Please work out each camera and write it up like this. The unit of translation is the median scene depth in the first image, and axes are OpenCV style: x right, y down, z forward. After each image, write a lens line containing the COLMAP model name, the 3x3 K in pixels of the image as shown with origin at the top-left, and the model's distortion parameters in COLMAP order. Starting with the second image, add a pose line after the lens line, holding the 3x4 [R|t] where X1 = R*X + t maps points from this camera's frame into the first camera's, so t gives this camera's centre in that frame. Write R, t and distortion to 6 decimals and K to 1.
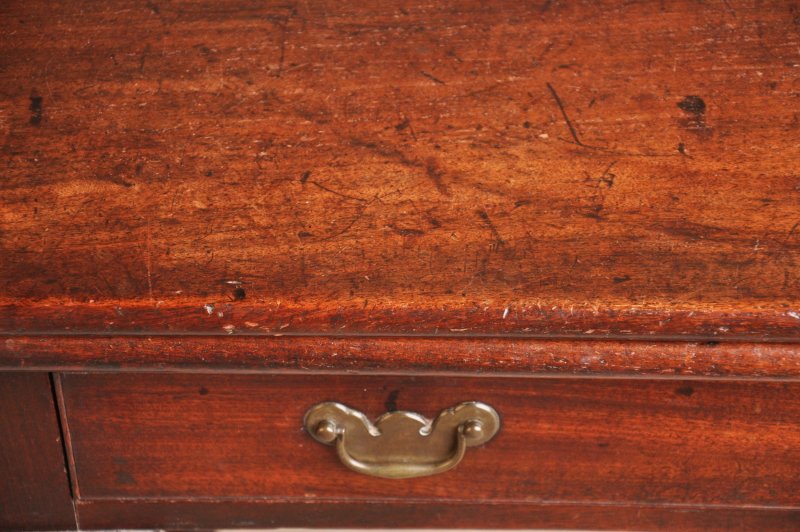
lens RADIAL K [[2348.0, 0, 400.0], [0, 2348.0, 266.0], [0, 0, 1]] dist [0.670035, 0.139898]
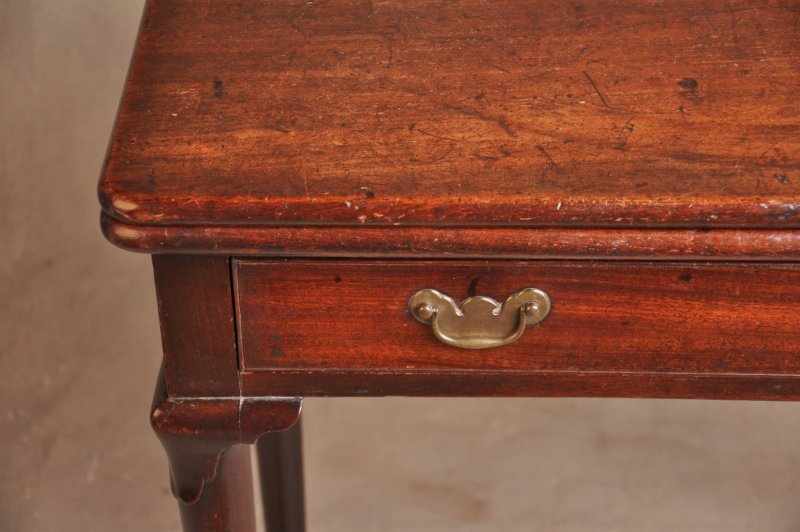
lens RADIAL K [[2176.2, 0, 400.0], [0, 2176.2, 266.0], [0, 0, 1]] dist [0.632195, 0.397659]
pose [[0.999947, 0.007185, 0.007314, -0.055538], [-0.006207, 0.992010, -0.126007, 0.205223], [-0.008161, 0.125955, 0.992002, -0.273104]]
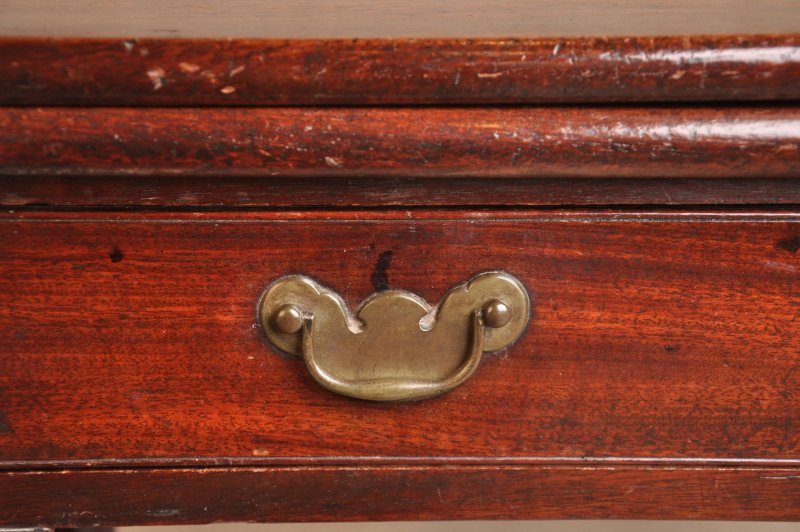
lens RADIAL K [[1550.4, 0, 400.0], [0, 1550.4, 266.0], [0, 0, 1]] dist [0.226188, -0.011806]
pose [[0.997786, 0.015766, 0.064606, -0.028209], [0.013147, 0.905551, -0.424033, 0.254458], [-0.065189, 0.423944, 0.903339, 0.567350]]
